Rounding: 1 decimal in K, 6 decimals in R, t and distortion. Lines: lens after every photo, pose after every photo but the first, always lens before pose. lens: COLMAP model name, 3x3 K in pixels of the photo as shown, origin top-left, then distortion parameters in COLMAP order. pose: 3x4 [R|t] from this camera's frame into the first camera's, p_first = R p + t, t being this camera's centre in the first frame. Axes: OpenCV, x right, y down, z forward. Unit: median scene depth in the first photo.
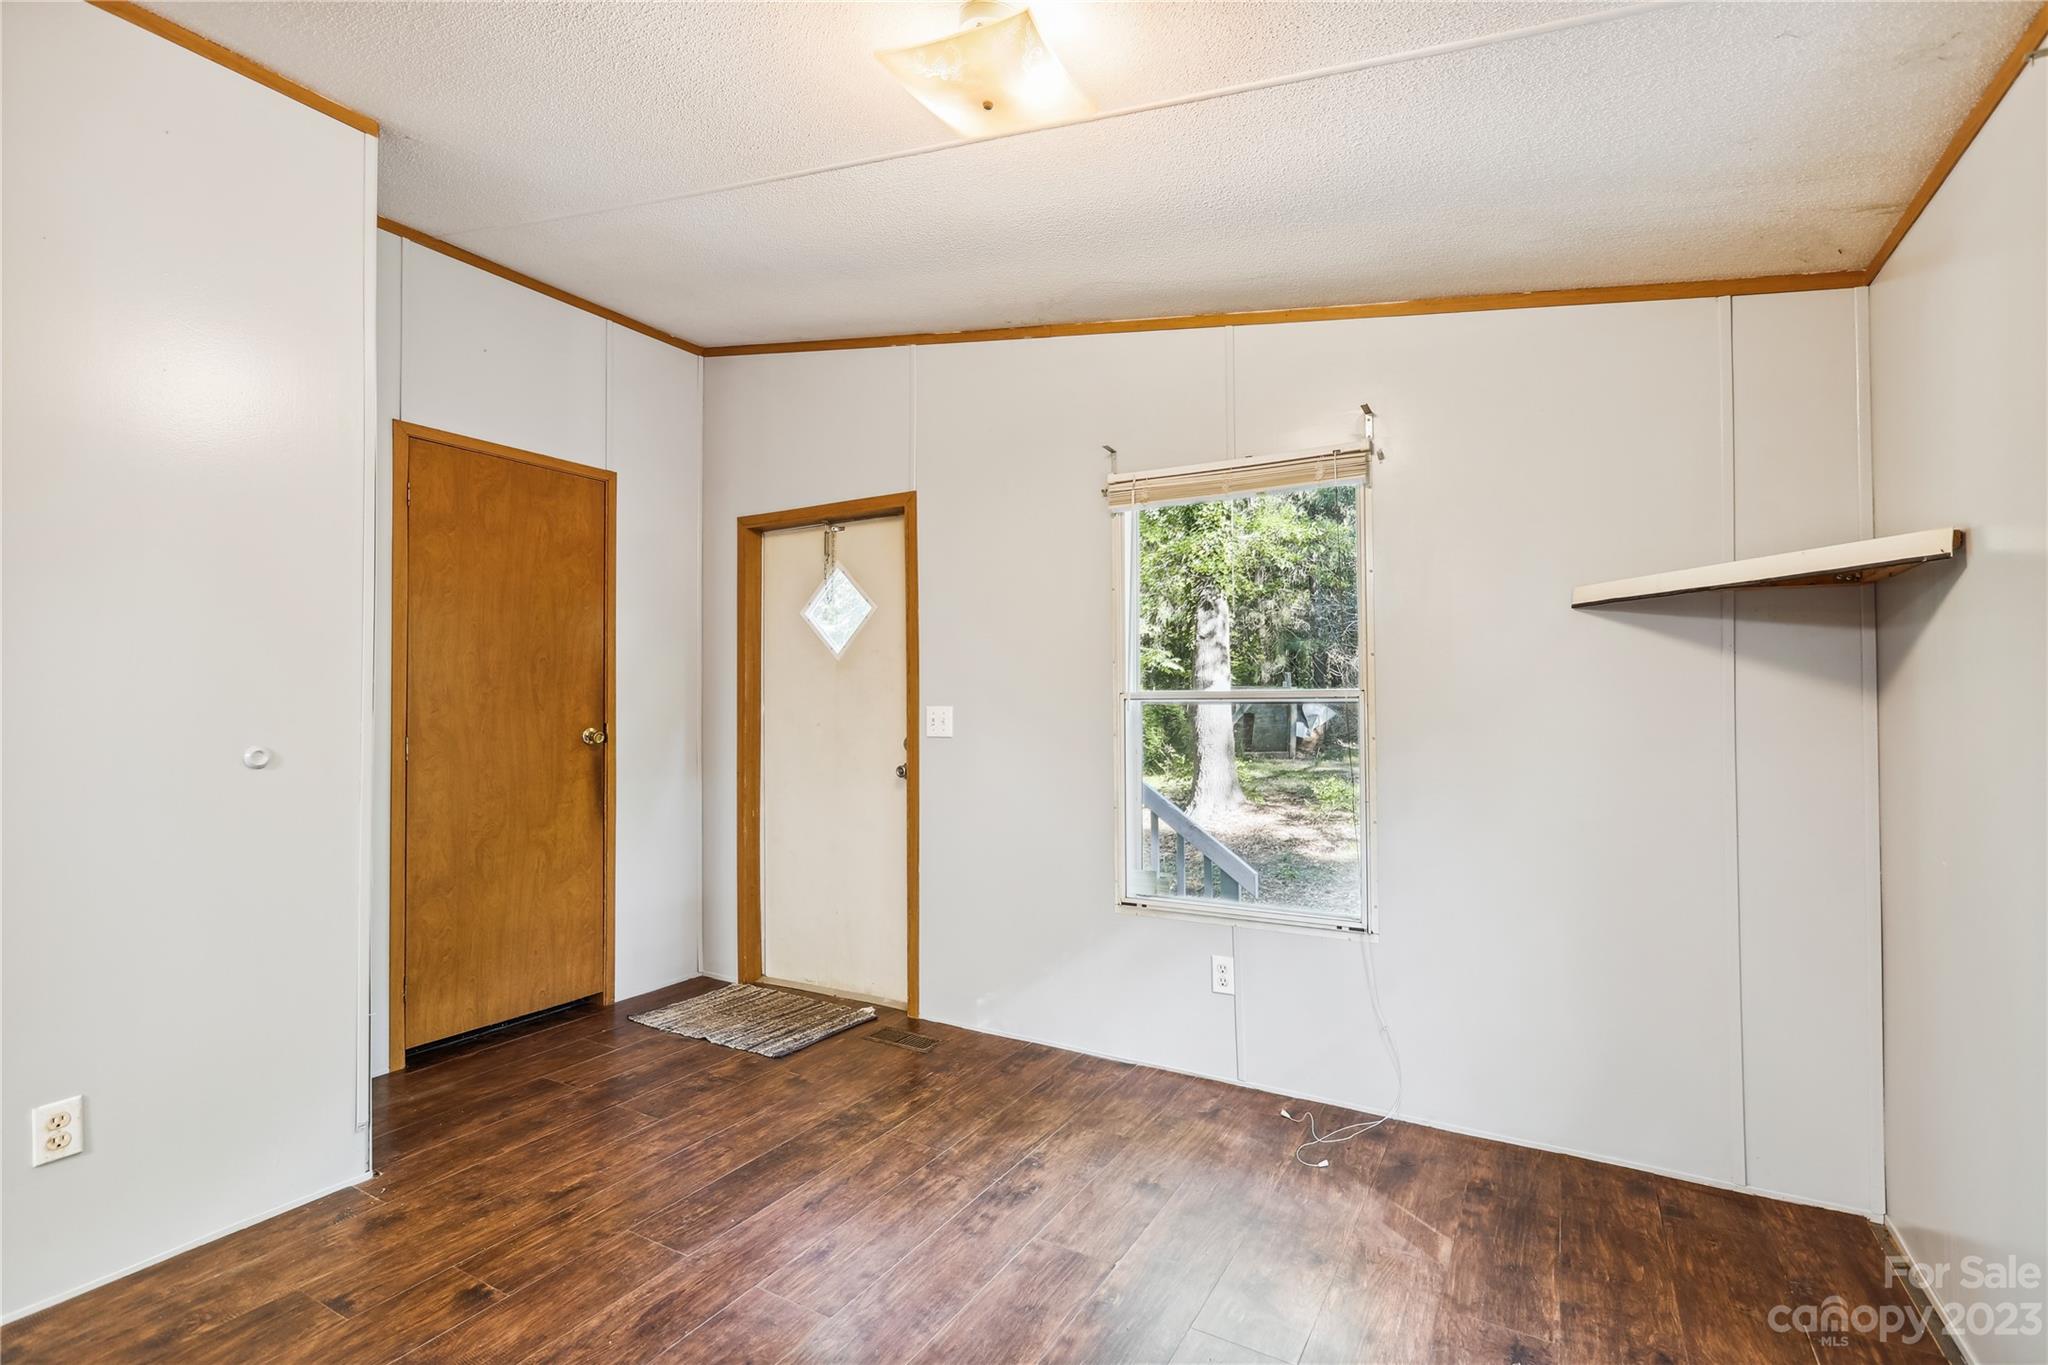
lens RADIAL K [[926.6, 0, 1024.0], [0, 926.6, 682.5], [0, 0, 1]] dist [-0.000724, 0.000921]
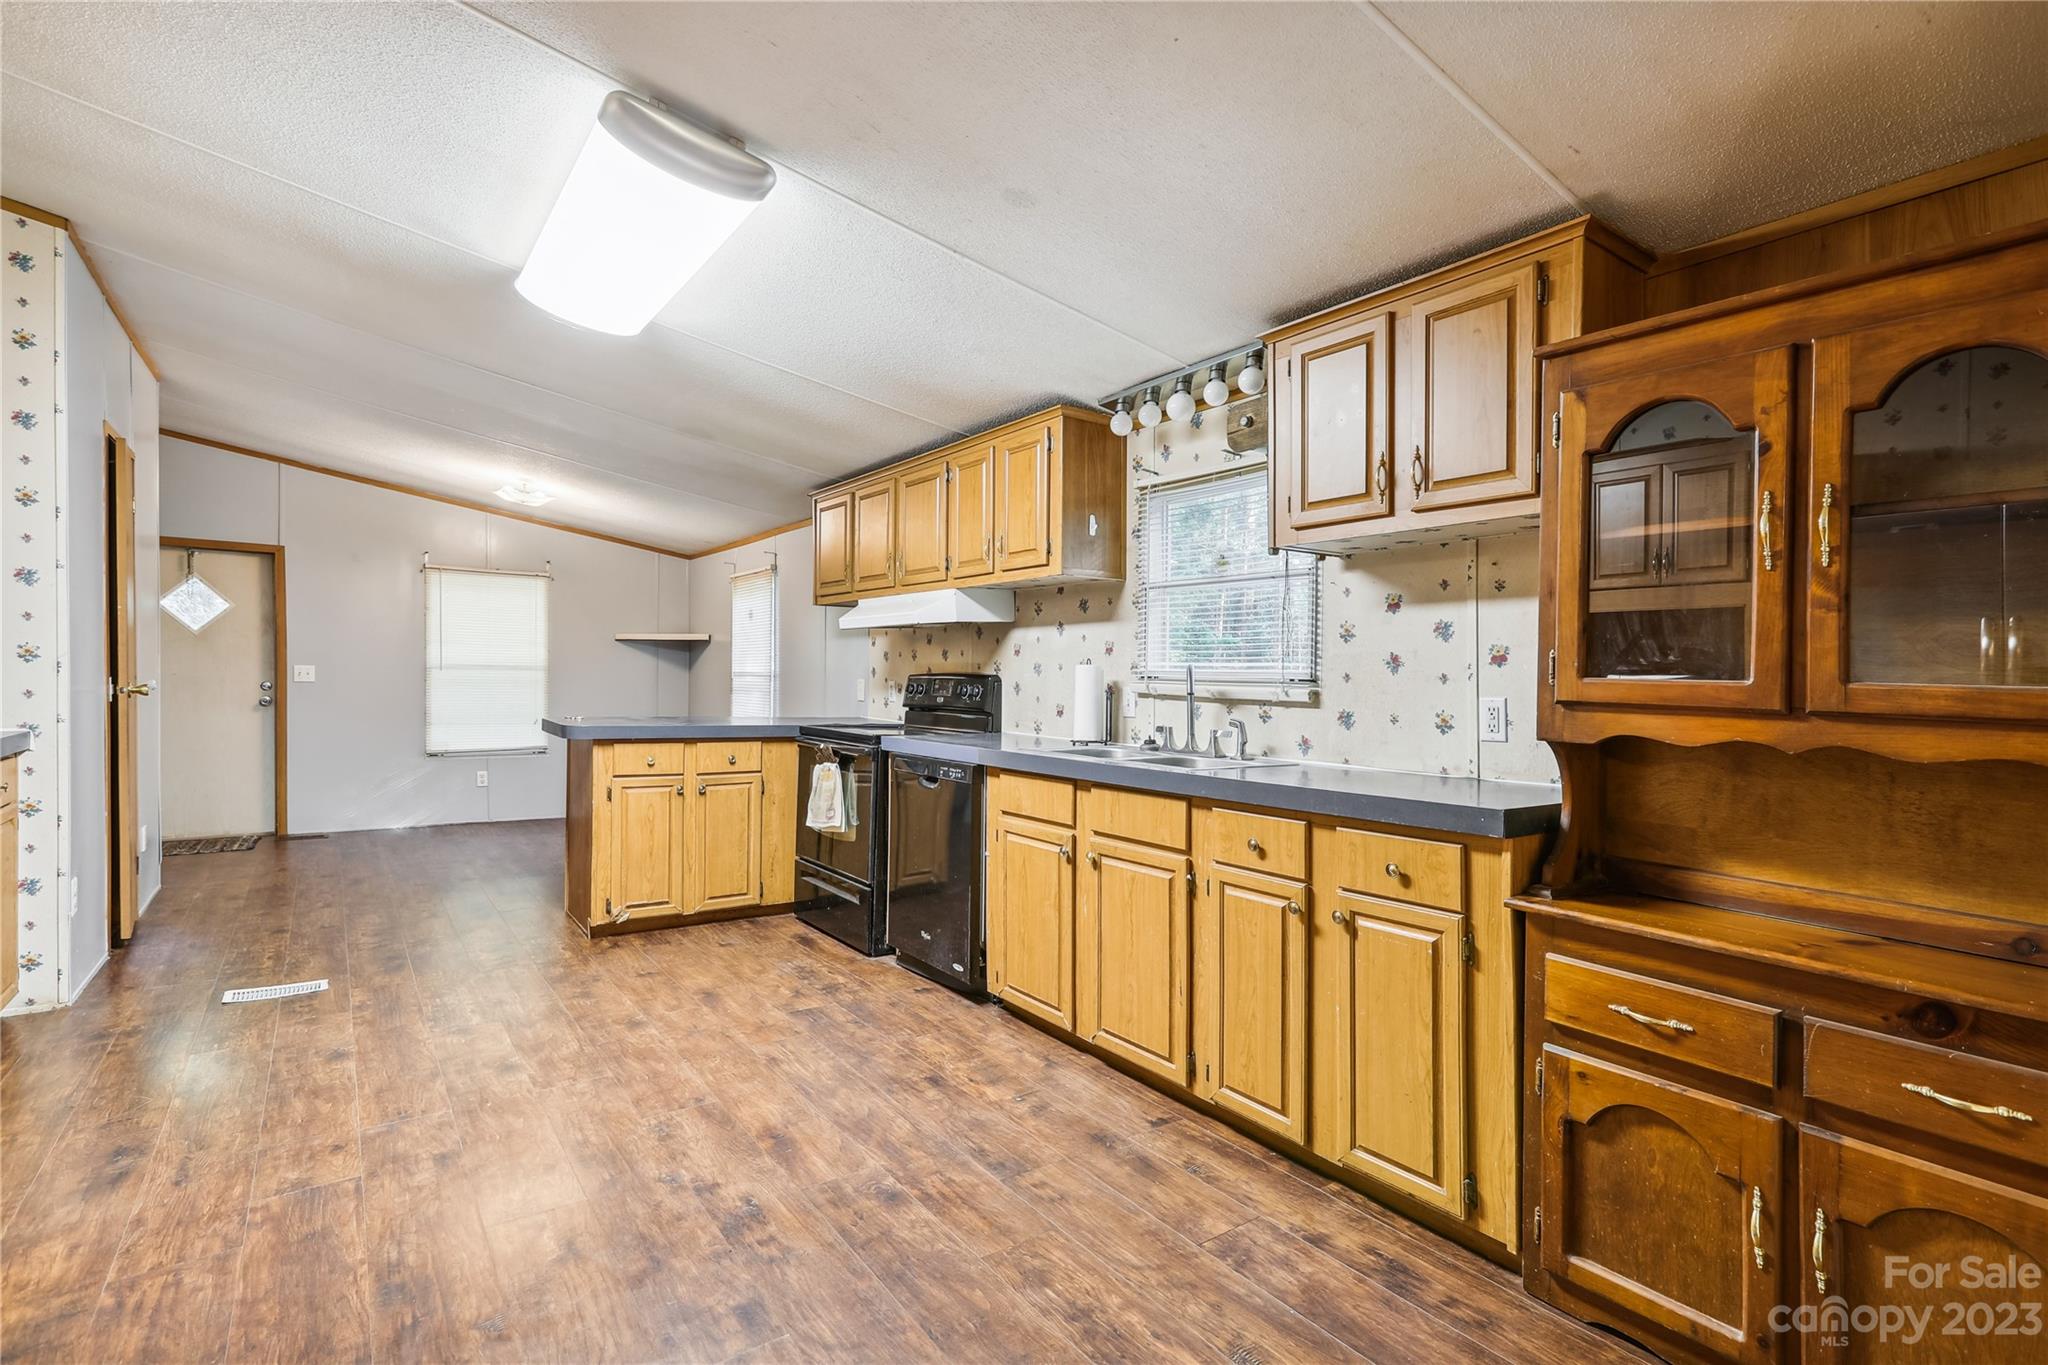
lens RADIAL K [[954.8, 0, 1024.0], [0, 954.8, 682.5], [0, 0, 1]] dist [-0.002111, -0.000807]
pose [[0.404825, 0.007472, 0.914363, -1.486380], [-0.045275, 0.998904, 0.011882, -0.032359], [-0.913272, -0.046208, 0.404720, -1.296293]]
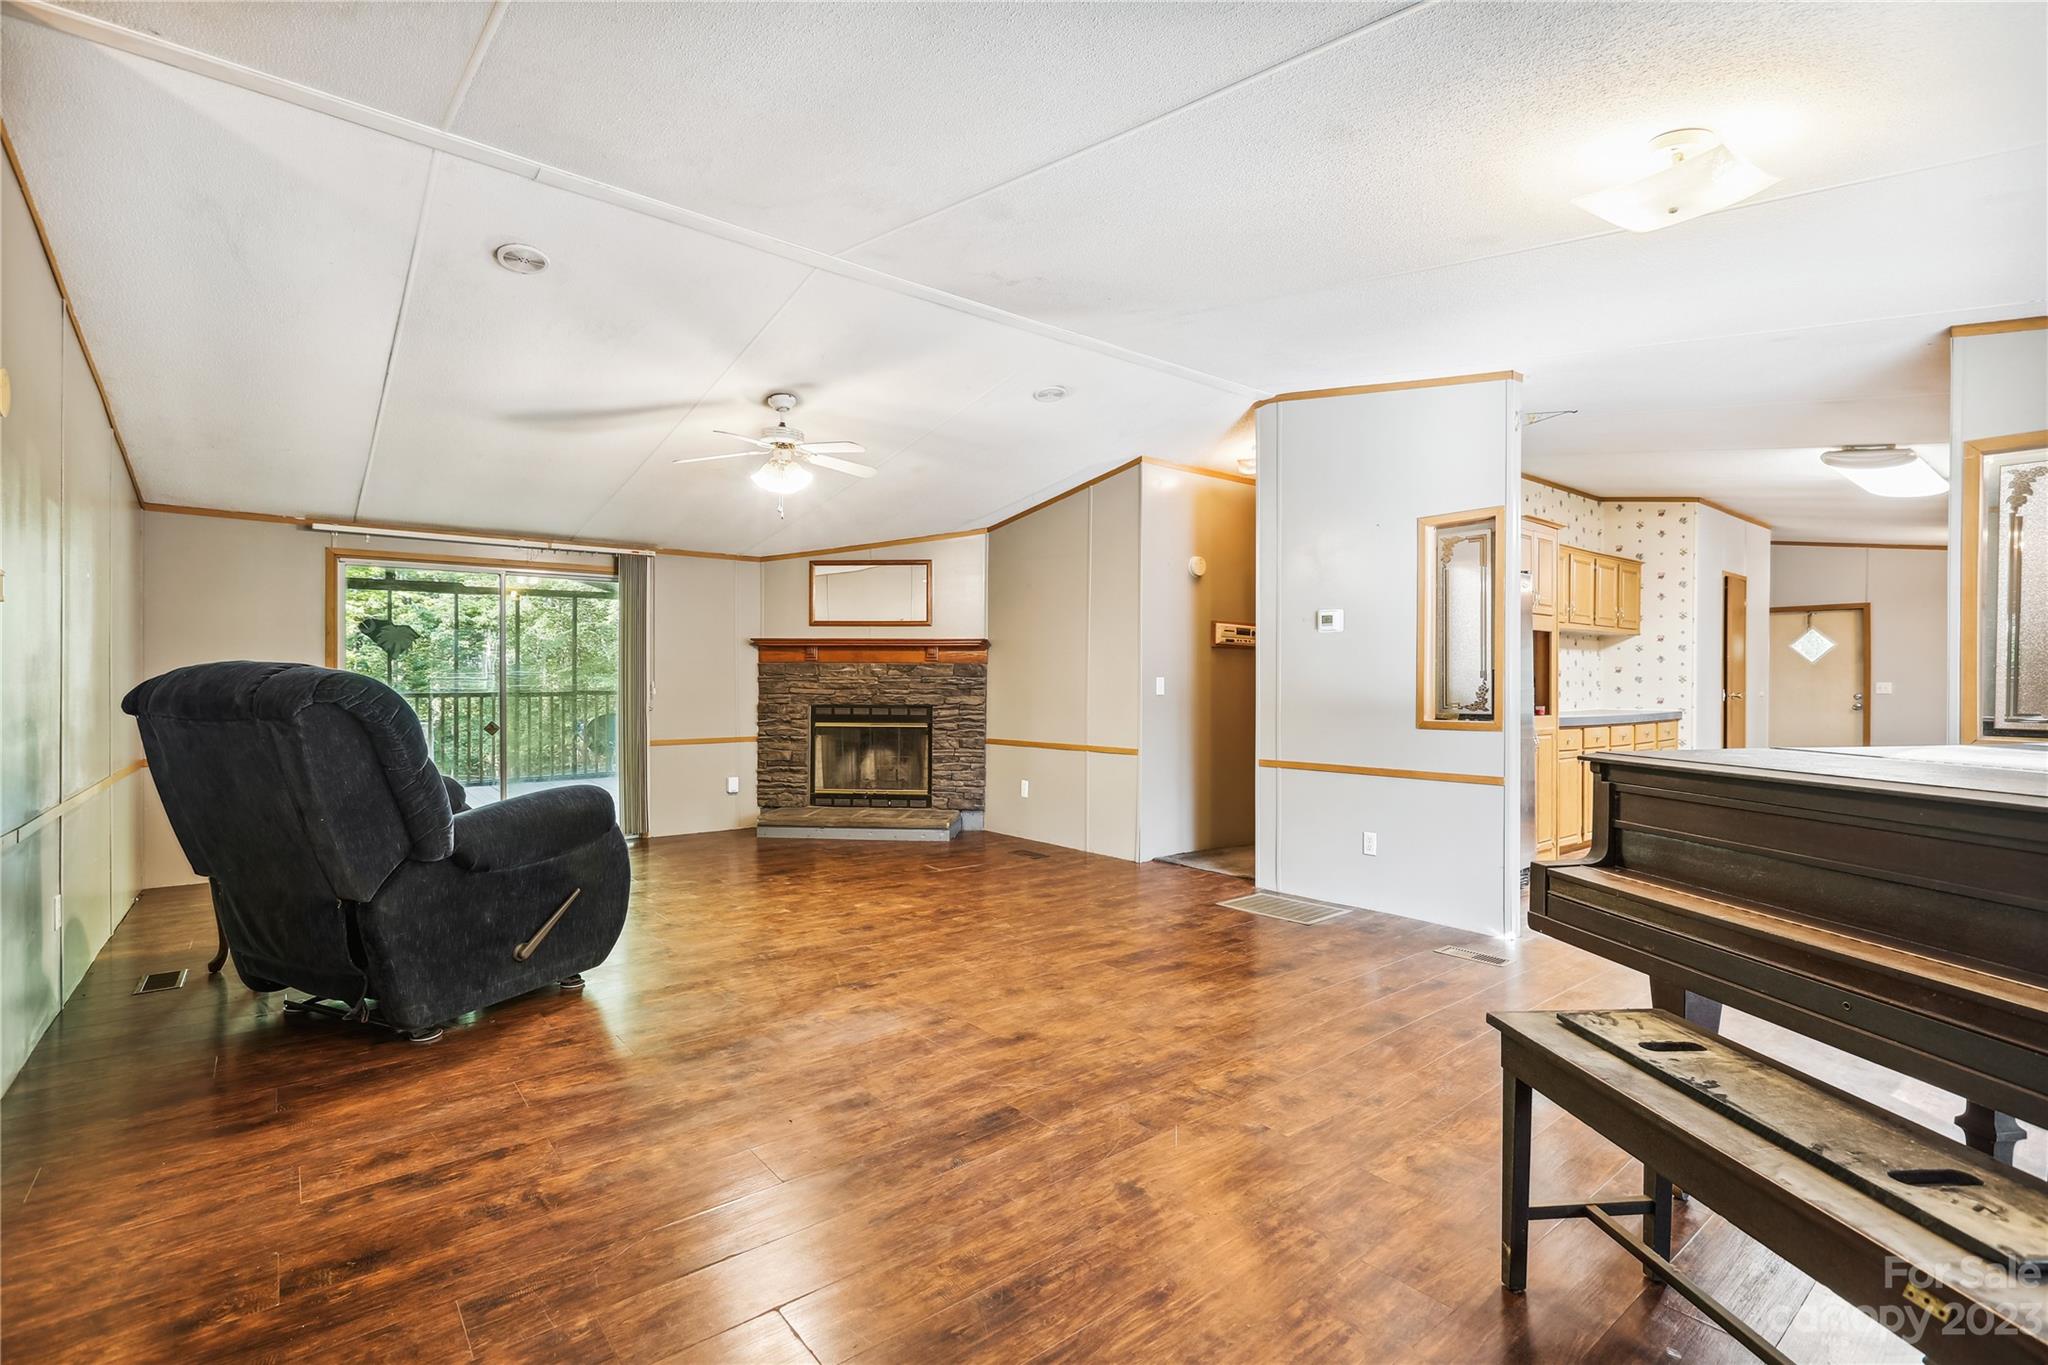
lens RADIAL K [[913.0, 0, 1031.3], [0, 913.0, 684.2], [0, 0, 1]] dist [0.001261, 0.000139]
pose [[0.934343, 0.008444, -0.356274, -1.749294], [0.002813, 0.999513, 0.031067, -0.071693], [0.356363, -0.030030, 0.933865, -2.849903]]
